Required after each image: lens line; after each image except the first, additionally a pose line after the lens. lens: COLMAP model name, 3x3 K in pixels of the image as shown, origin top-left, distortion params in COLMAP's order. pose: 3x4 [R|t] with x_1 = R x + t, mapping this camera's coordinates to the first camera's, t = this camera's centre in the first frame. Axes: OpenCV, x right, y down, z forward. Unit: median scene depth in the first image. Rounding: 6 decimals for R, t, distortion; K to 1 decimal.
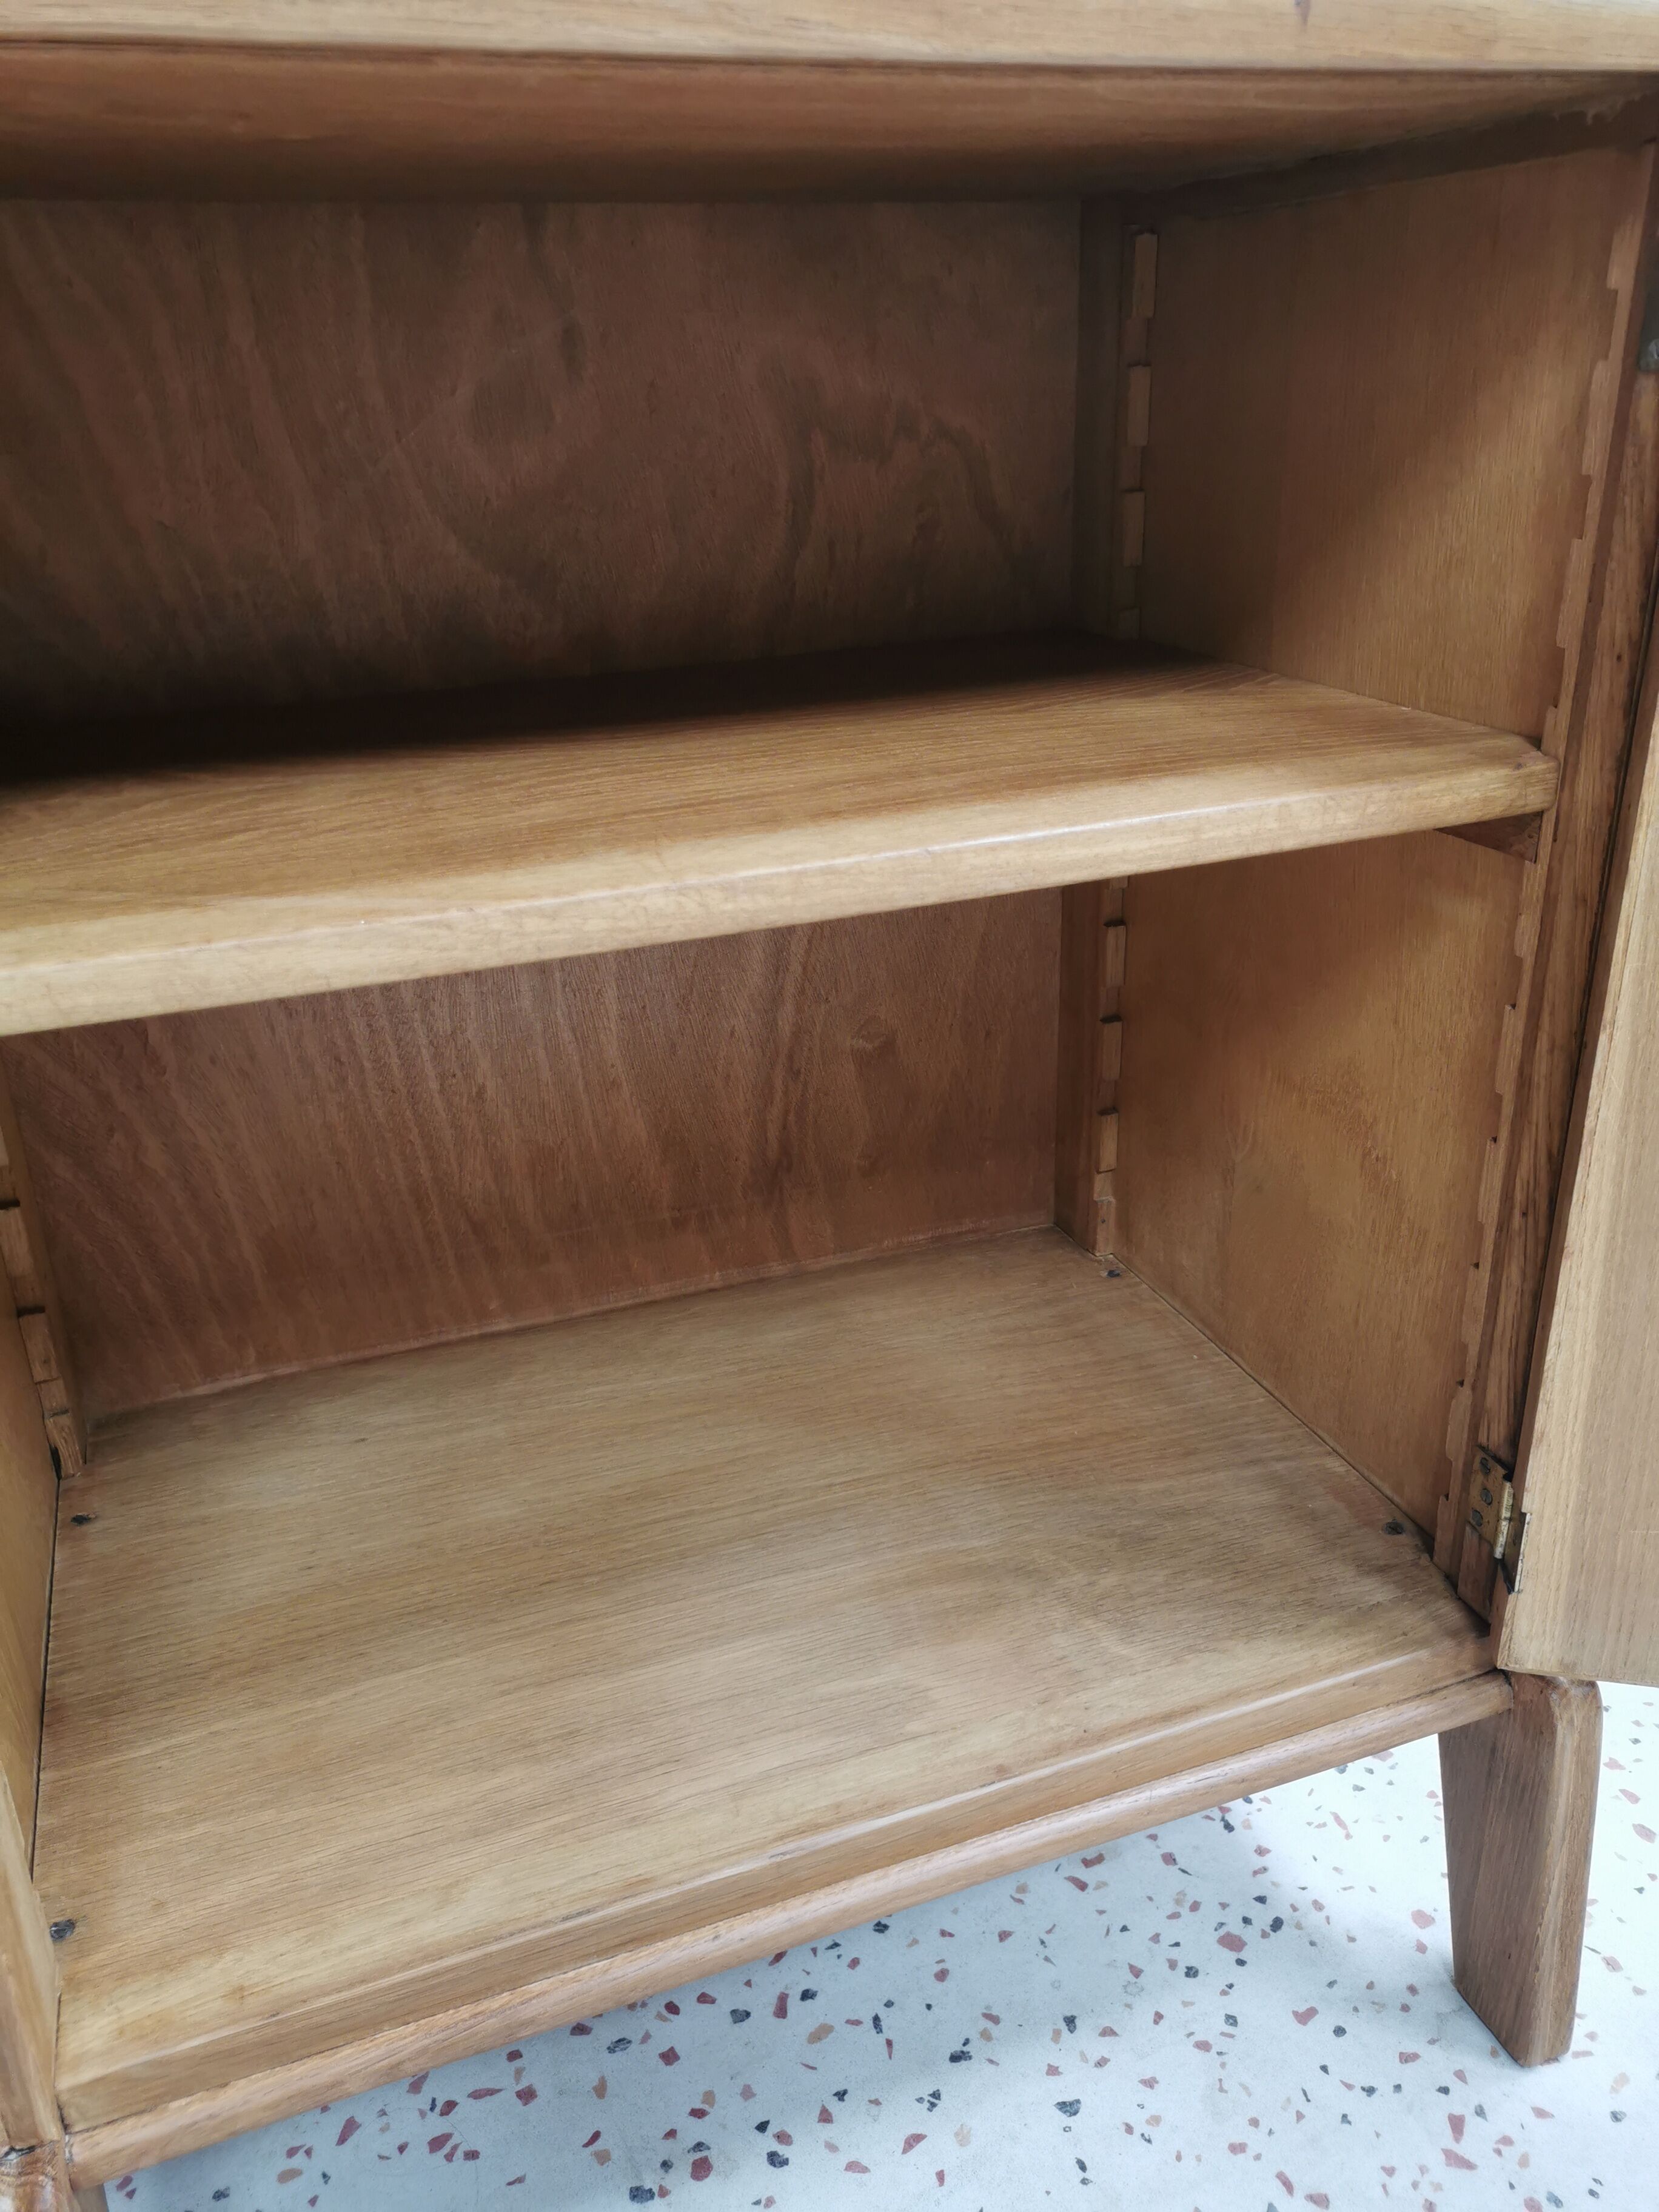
lens RADIAL K [[1705.4, 0, 825.2], [0, 1705.4, 1108.6], [0, 0, 1]] dist [0.033448, -0.026728]
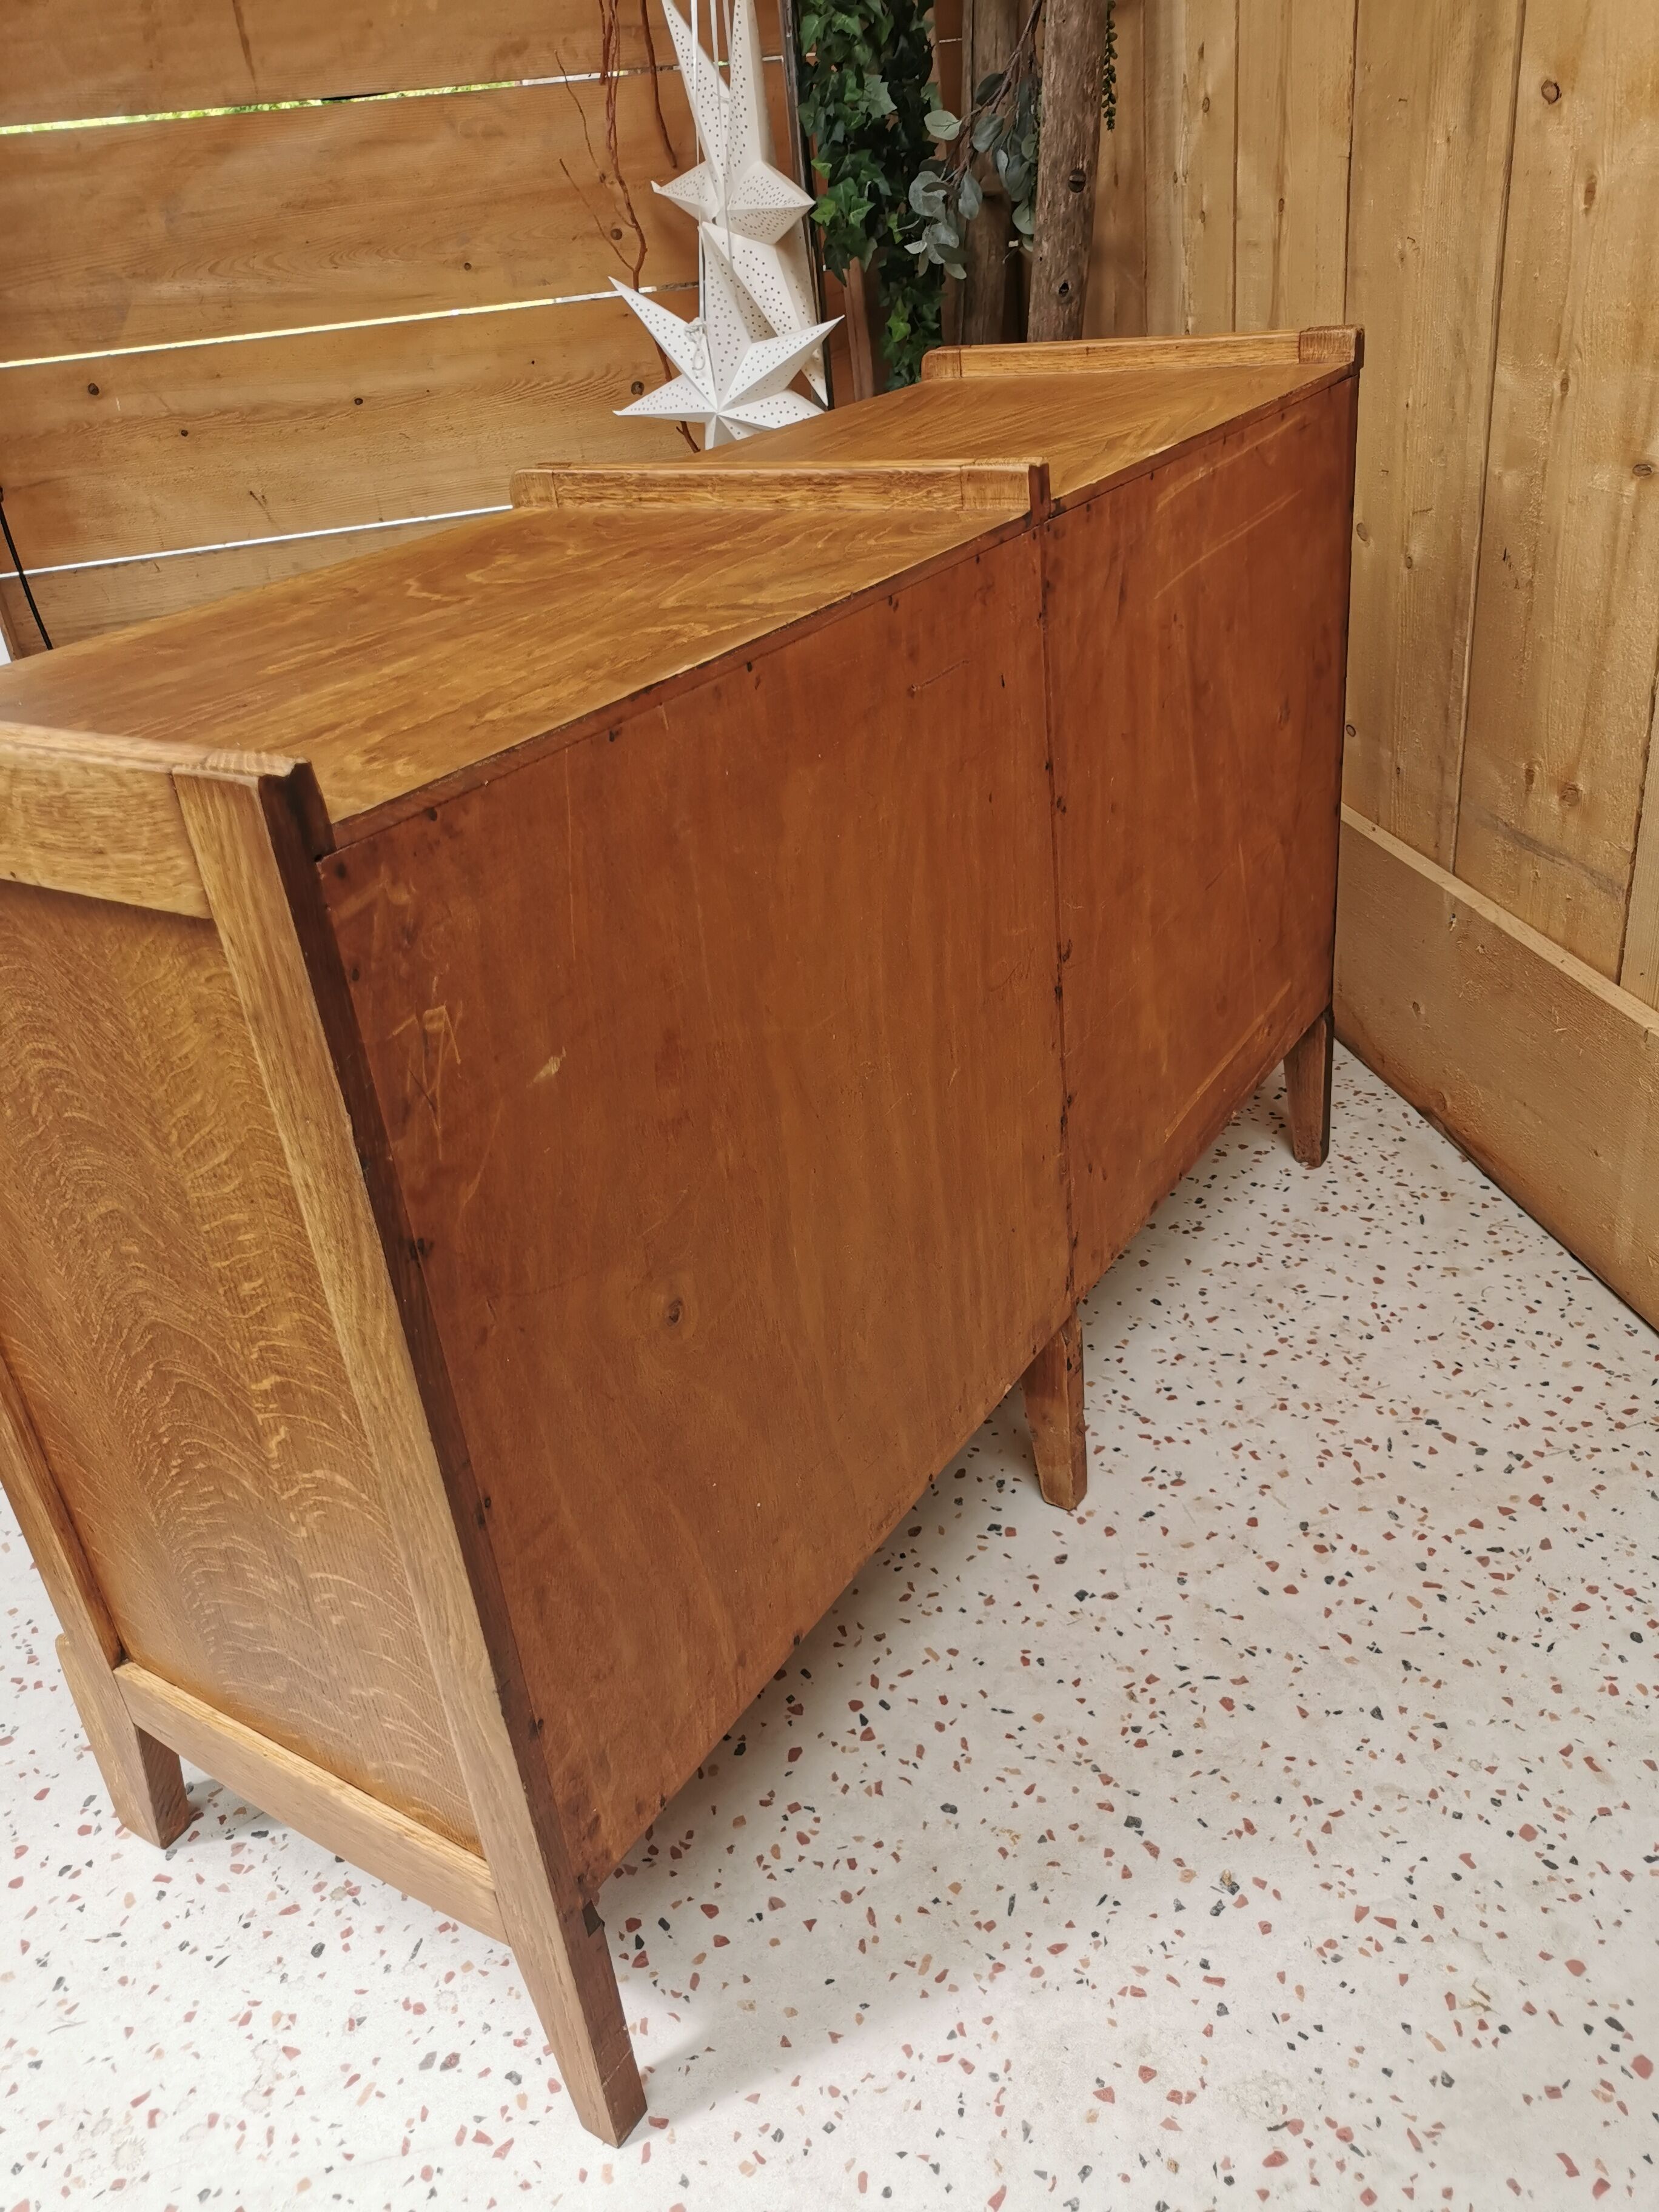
lens RADIAL K [[1705.4, 0, 822.6], [0, 1705.4, 1122.9], [0, 0, 1]] dist [0.033448, -0.026728]
pose [[-0.163635, 0.522833, -0.836582, 1.259602], [-0.293333, 0.783871, 0.547267, -0.568332], [0.941902, 0.334949, 0.025095, 0.282380]]
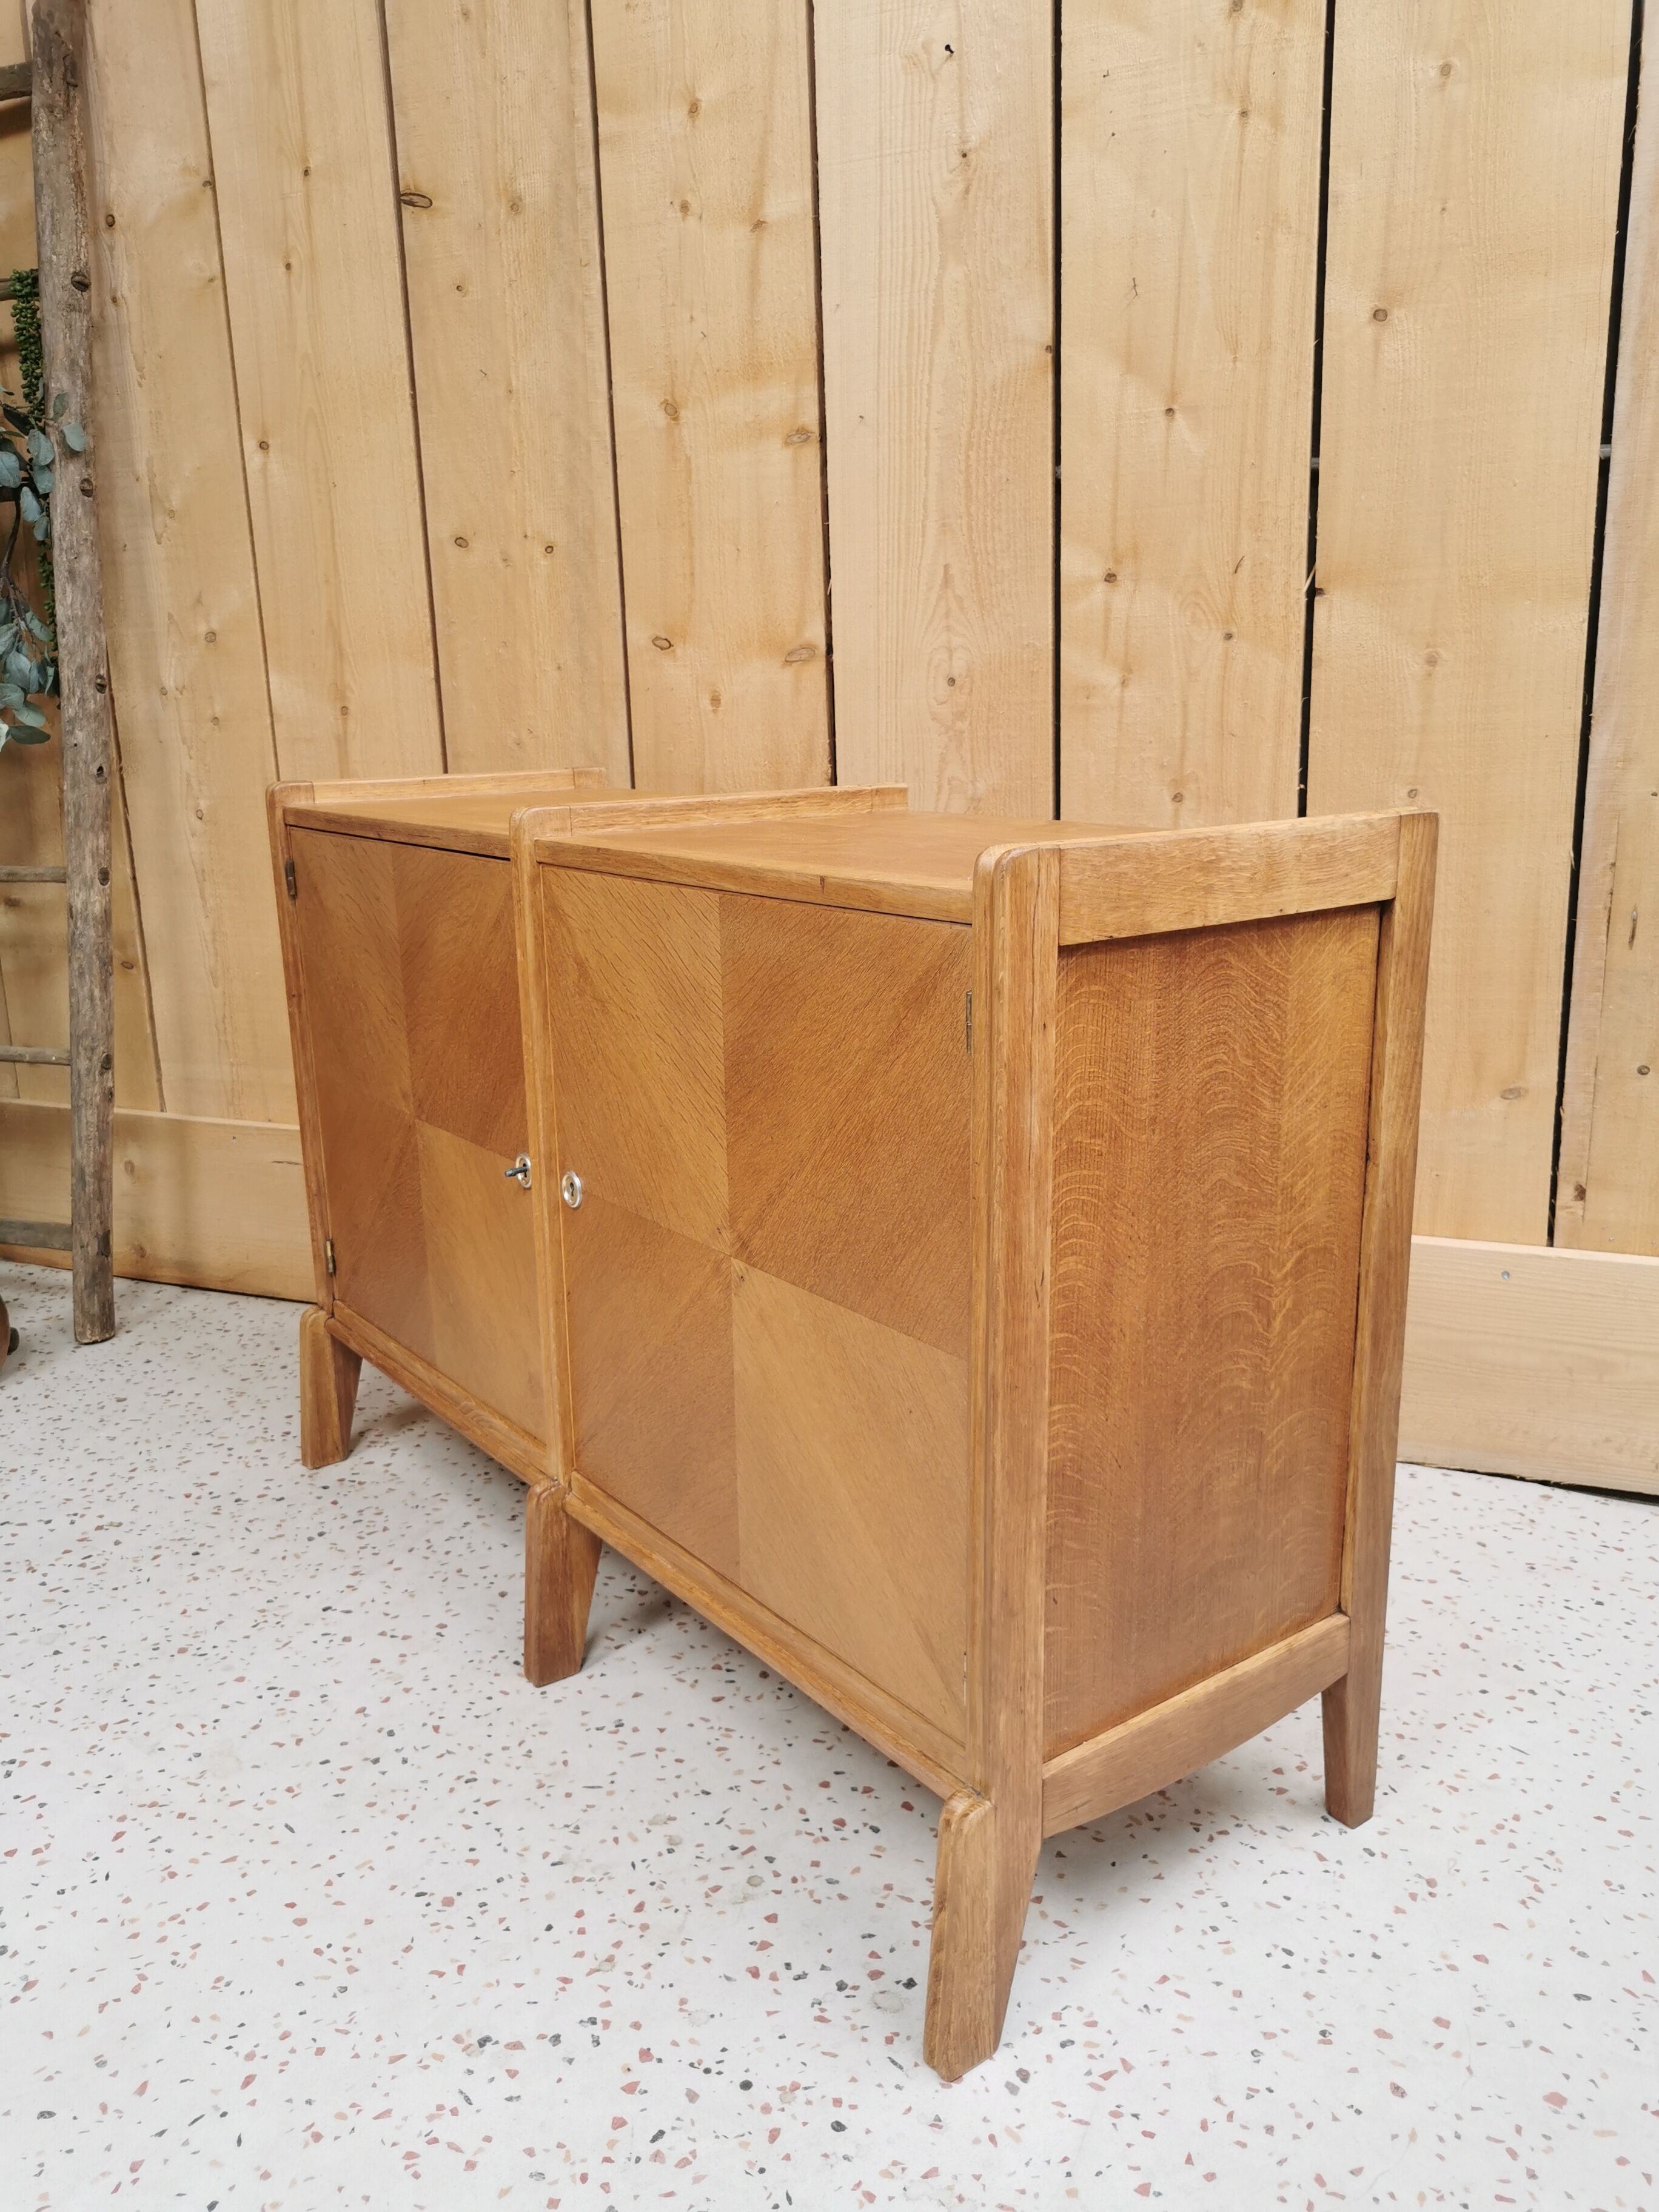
lens RADIAL K [[1705.4, 0, 832.3], [0, 1705.4, 1127.3], [0, 0, 1]] dist [0.033448, -0.026728]
pose [[0.734042, 0.185384, -0.653311, 1.261845], [-0.277661, 0.959863, -0.039600, 0.162209], [0.619748, 0.210467, 0.756053, -1.132823]]
